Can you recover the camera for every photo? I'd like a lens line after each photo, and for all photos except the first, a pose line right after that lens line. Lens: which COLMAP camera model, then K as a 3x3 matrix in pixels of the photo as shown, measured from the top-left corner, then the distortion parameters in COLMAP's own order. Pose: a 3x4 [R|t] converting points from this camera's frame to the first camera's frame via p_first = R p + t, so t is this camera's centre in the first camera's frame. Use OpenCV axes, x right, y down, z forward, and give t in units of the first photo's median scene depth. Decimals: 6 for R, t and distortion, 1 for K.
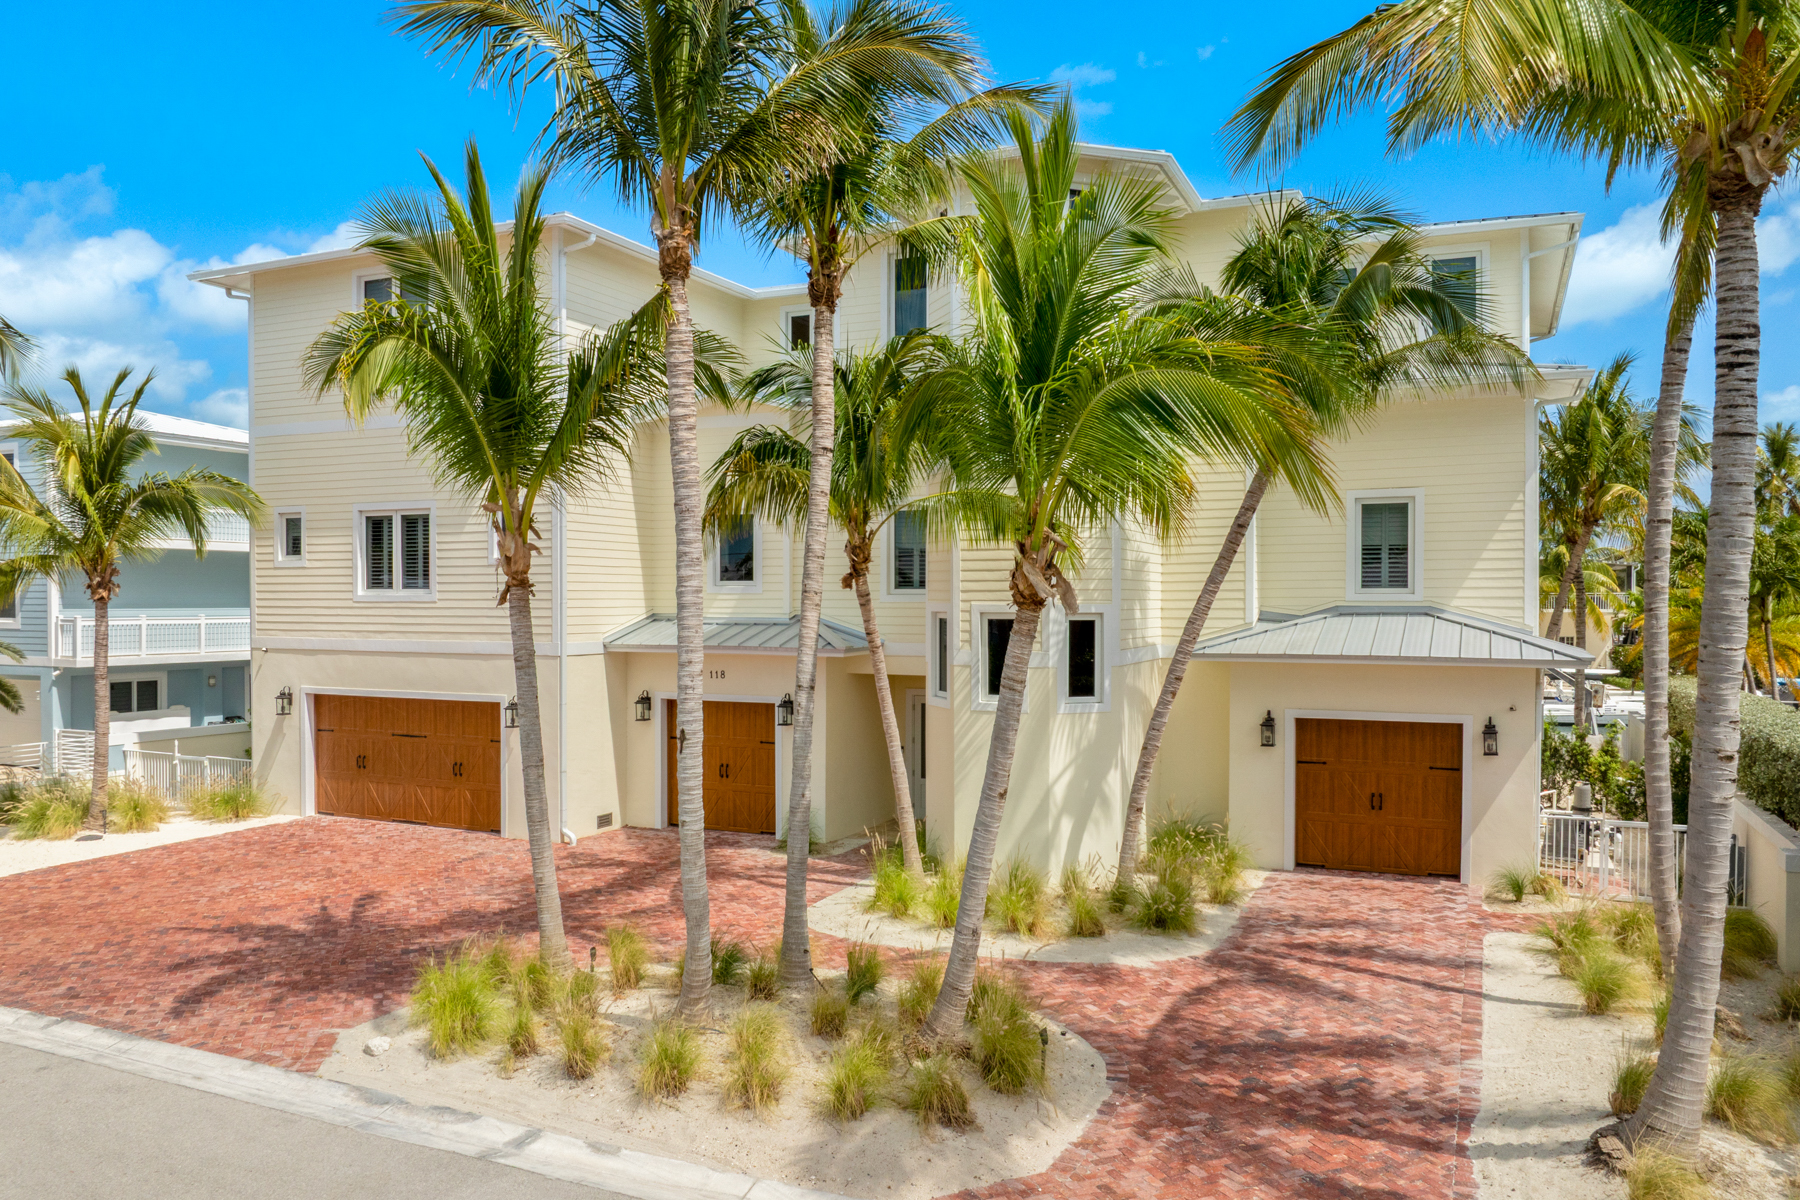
lens RADIAL K [[1269.4, 0, 900.0], [0, 1269.4, 600.0], [0, 0, 1]] dist [-0.033438, 0.010214]
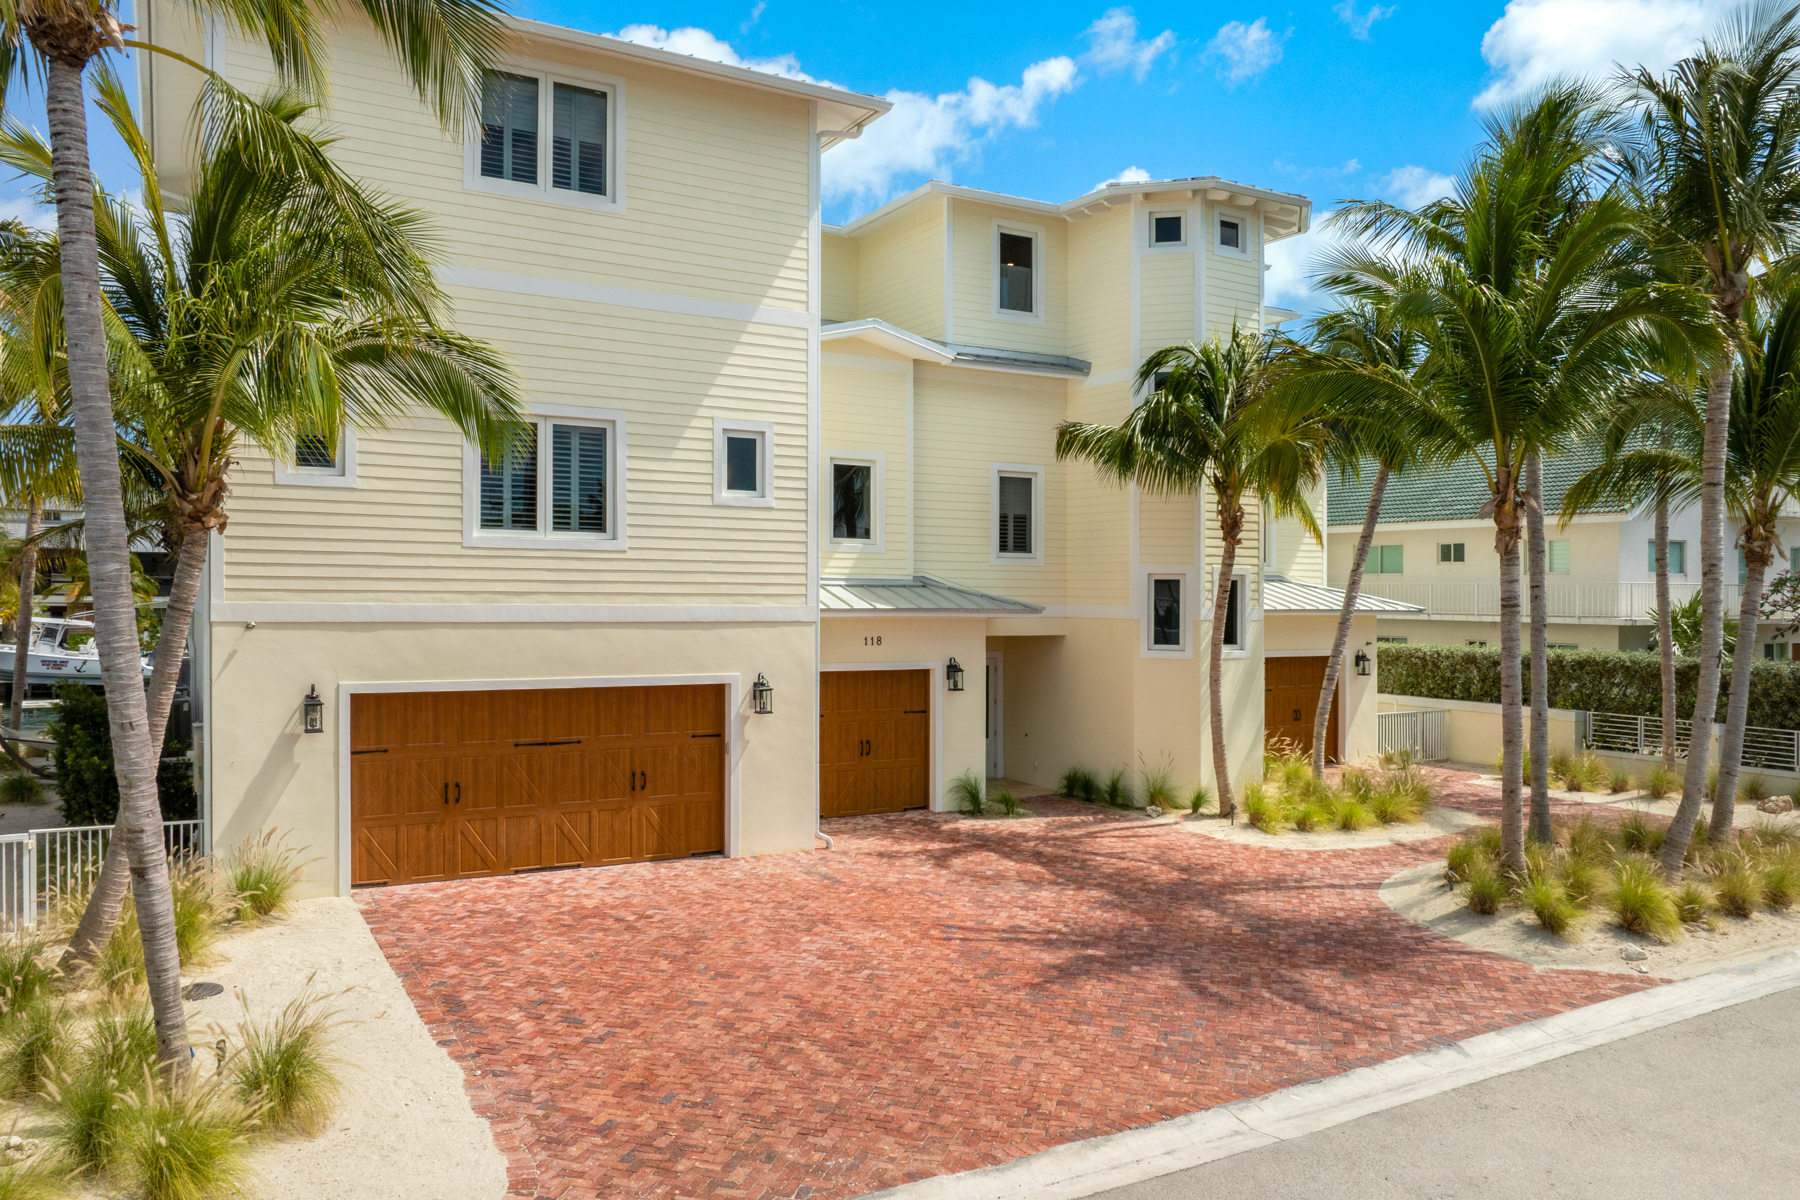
lens RADIAL K [[1269.4, 0, 900.0], [0, 1269.4, 600.0], [0, 0, 1]] dist [-0.033438, 0.010214]
pose [[0.584649, -0.001291, 0.811285, -0.881896], [-0.010986, 0.999894, 0.009509, 0.021010], [-0.811212, -0.014472, 0.584573, 0.460682]]
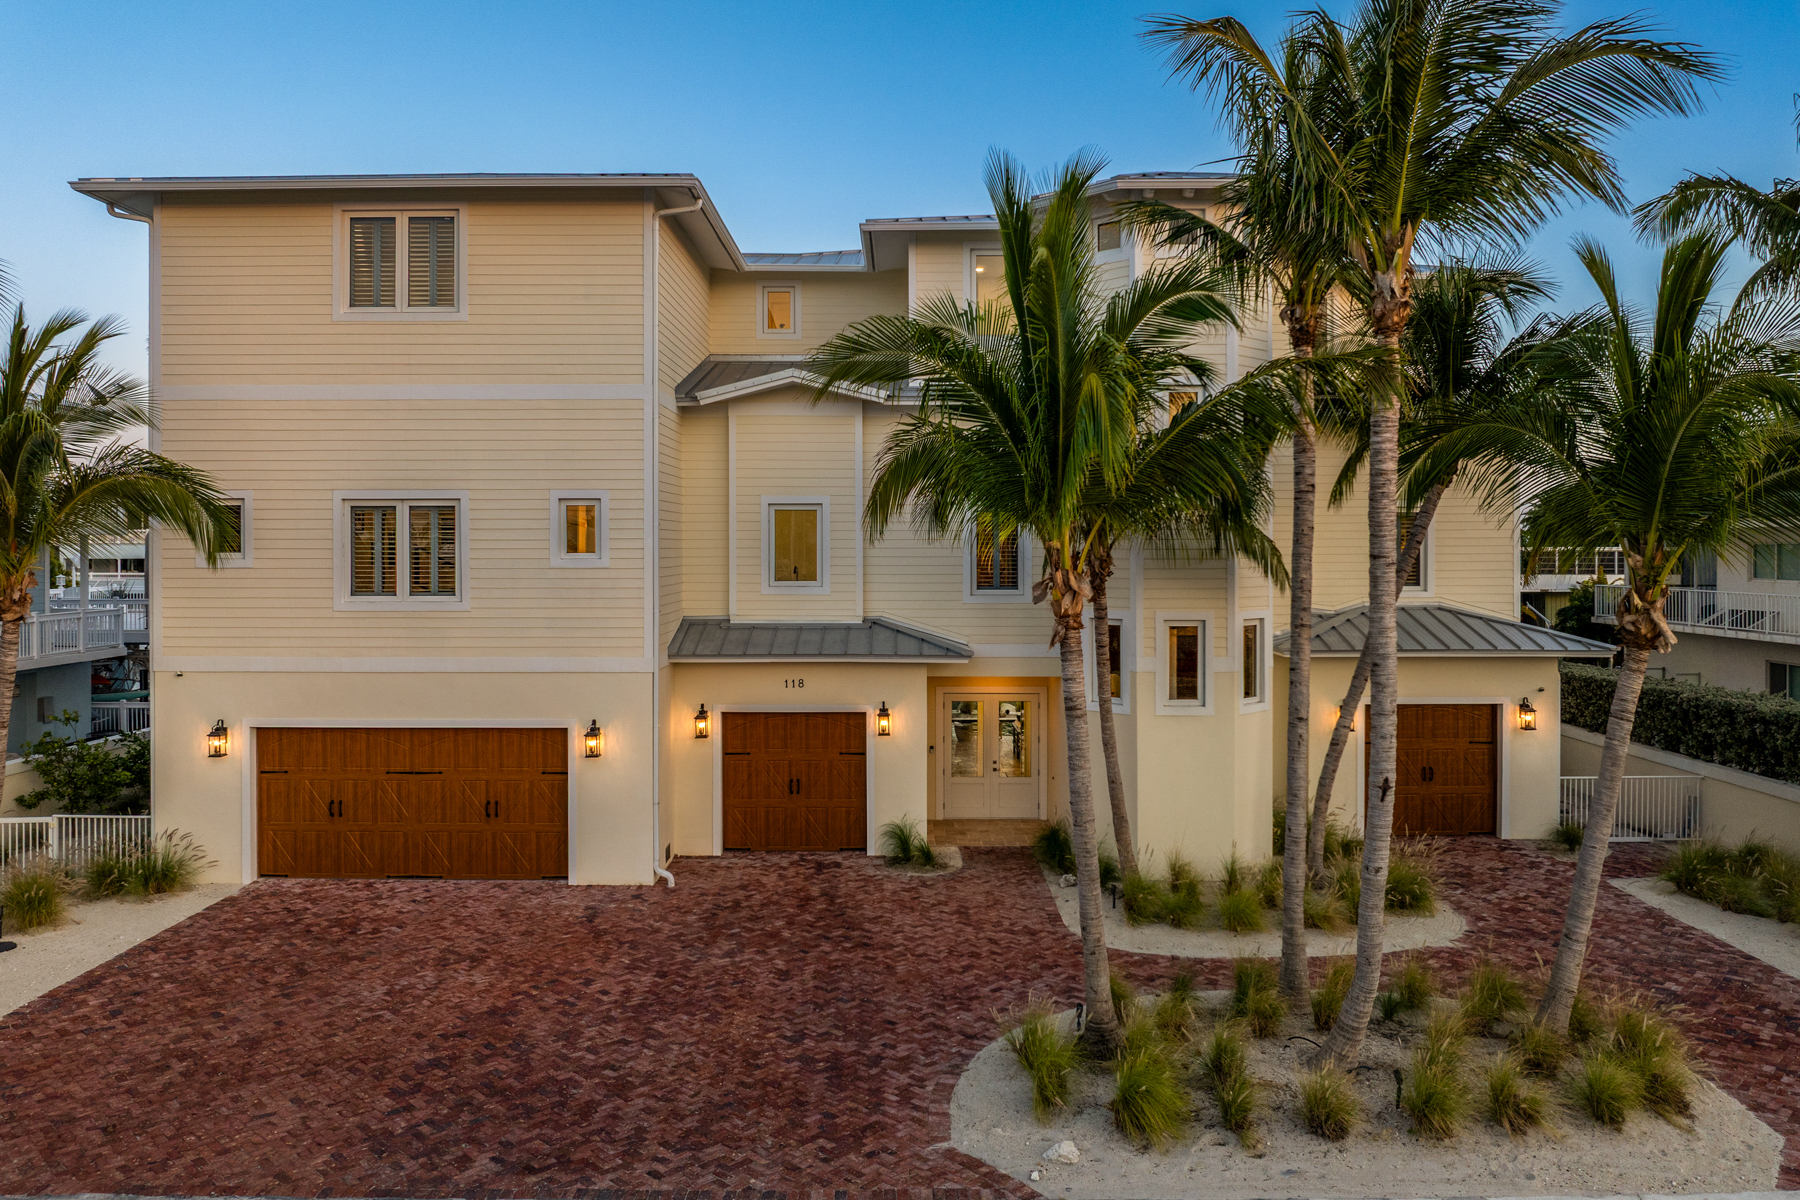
lens RADIAL K [[1286.4, 0, 900.6], [0, 1286.4, 561.6], [0, 0, 1]] dist [-0.030803, 0.009552]
pose [[0.911703, -0.005614, 0.410811, -0.465694], [0.001373, 0.999943, 0.010618, -0.040972], [-0.410847, -0.009117, 0.911659, 0.112937]]
